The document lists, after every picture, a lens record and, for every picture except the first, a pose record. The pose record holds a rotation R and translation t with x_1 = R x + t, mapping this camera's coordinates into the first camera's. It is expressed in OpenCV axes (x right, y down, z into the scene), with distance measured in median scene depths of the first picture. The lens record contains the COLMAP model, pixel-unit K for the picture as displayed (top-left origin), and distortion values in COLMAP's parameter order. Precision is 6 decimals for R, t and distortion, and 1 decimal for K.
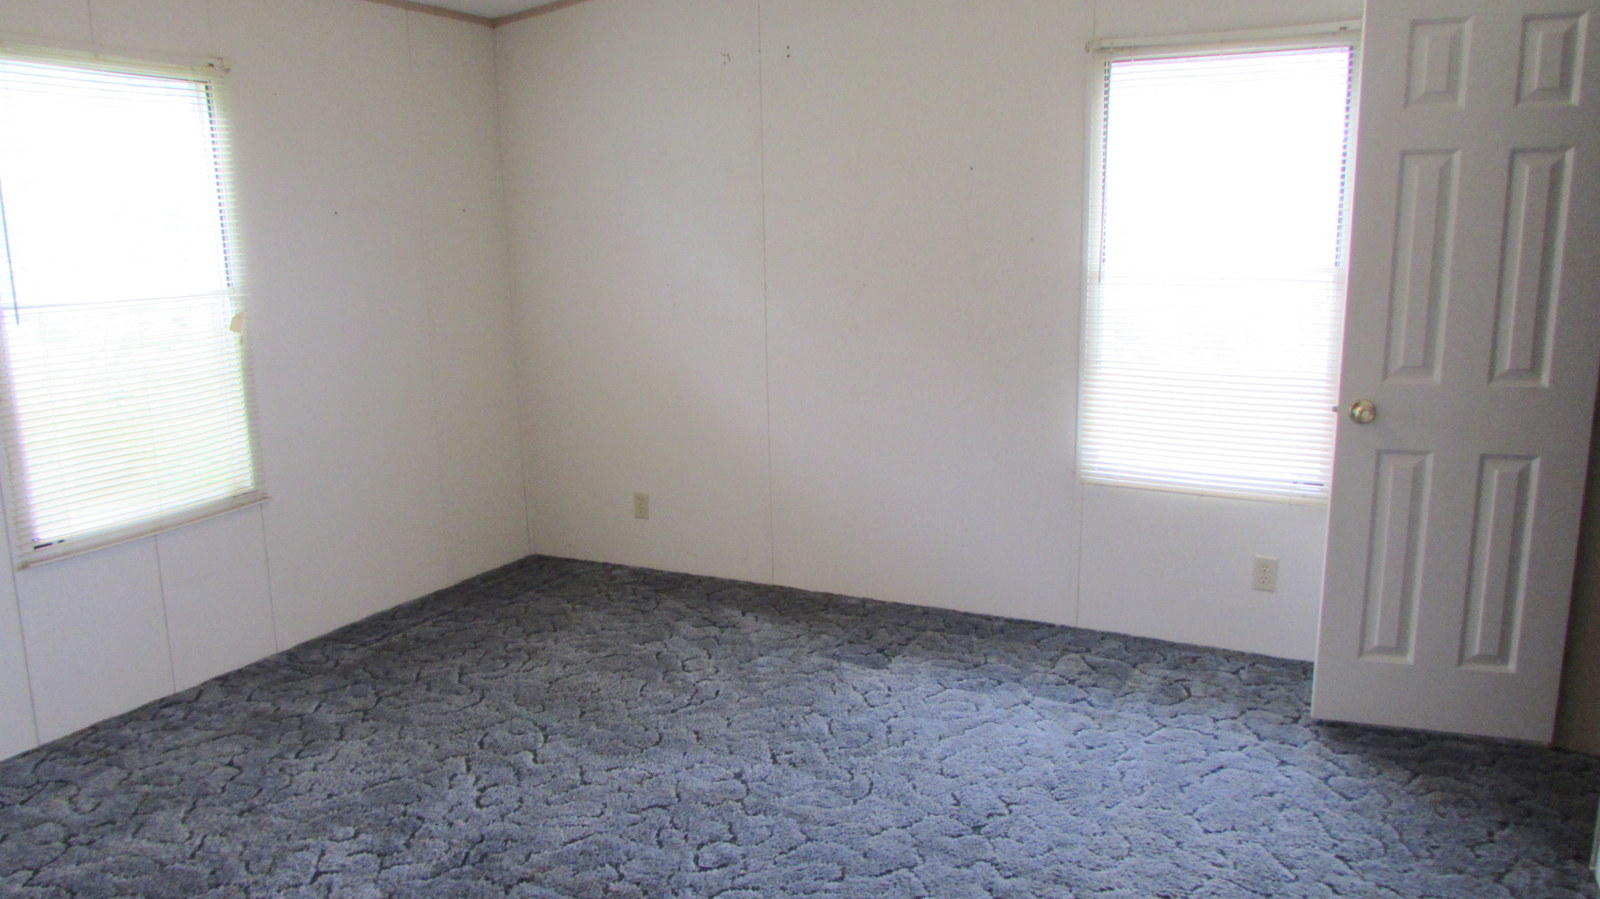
lens RADIAL K [[1120.2, 0, 803.6], [0, 1120.2, 449.3], [0, 0, 1]] dist [-0.030934, -0.002460]
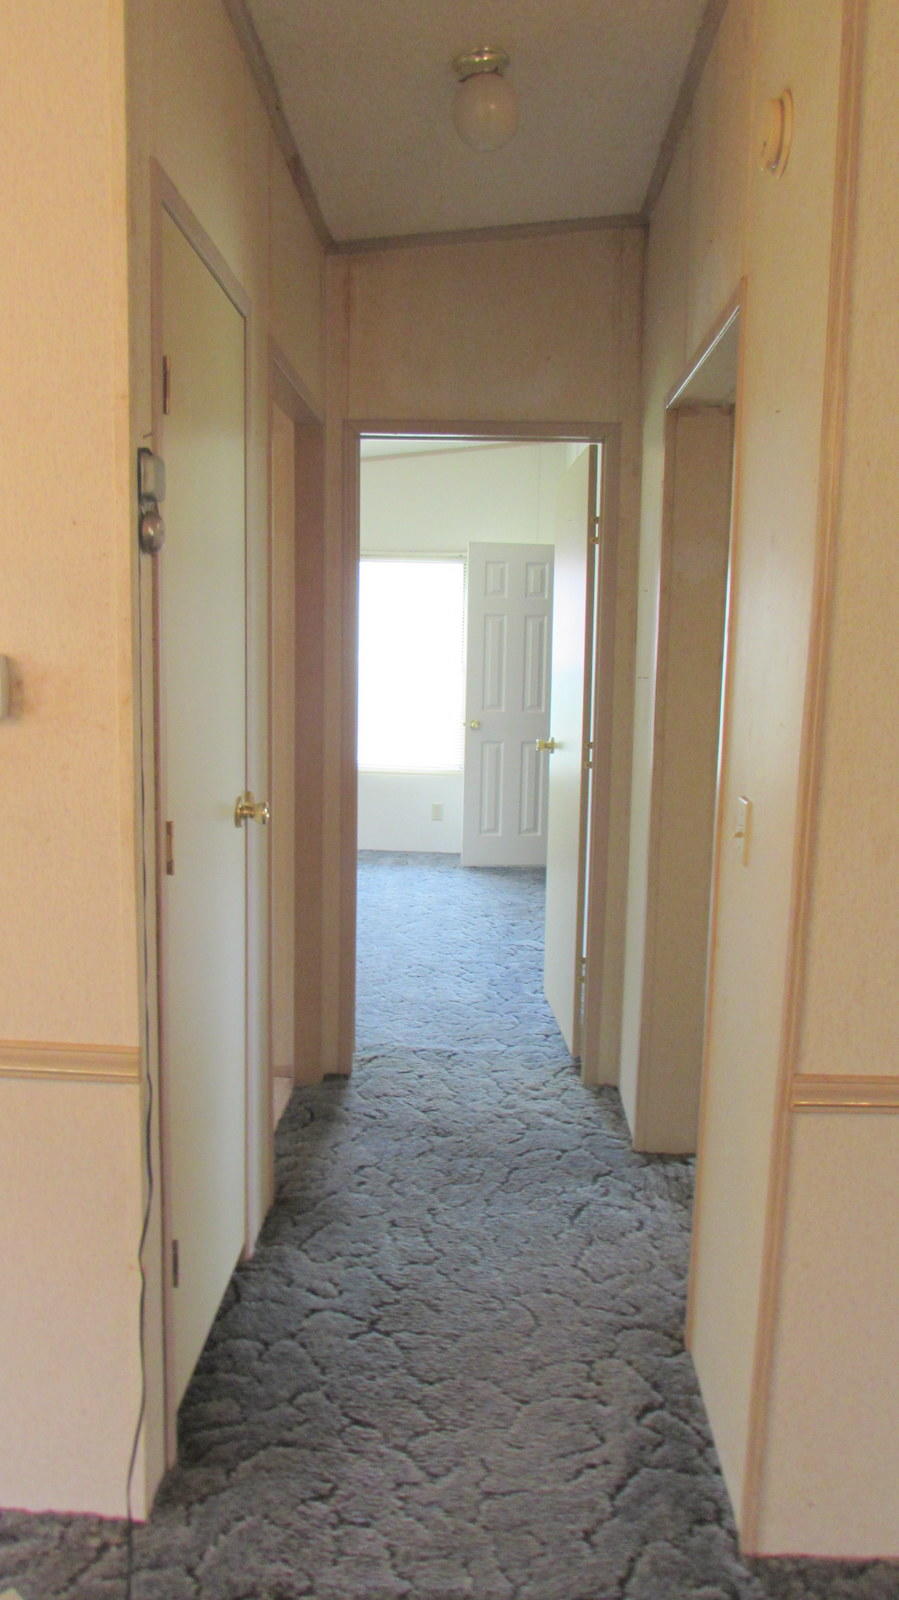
lens RADIAL K [[1120.2, 0, 449.9], [0, 1120.2, 797.4], [0, 0, 1]] dist [-0.030934, -0.002460]
pose [[0.911265, -0.029671, 0.410750, -0.489484], [0.046136, 0.998478, -0.030229, 0.180009], [-0.409228, 0.046497, 0.911247, -1.059780]]
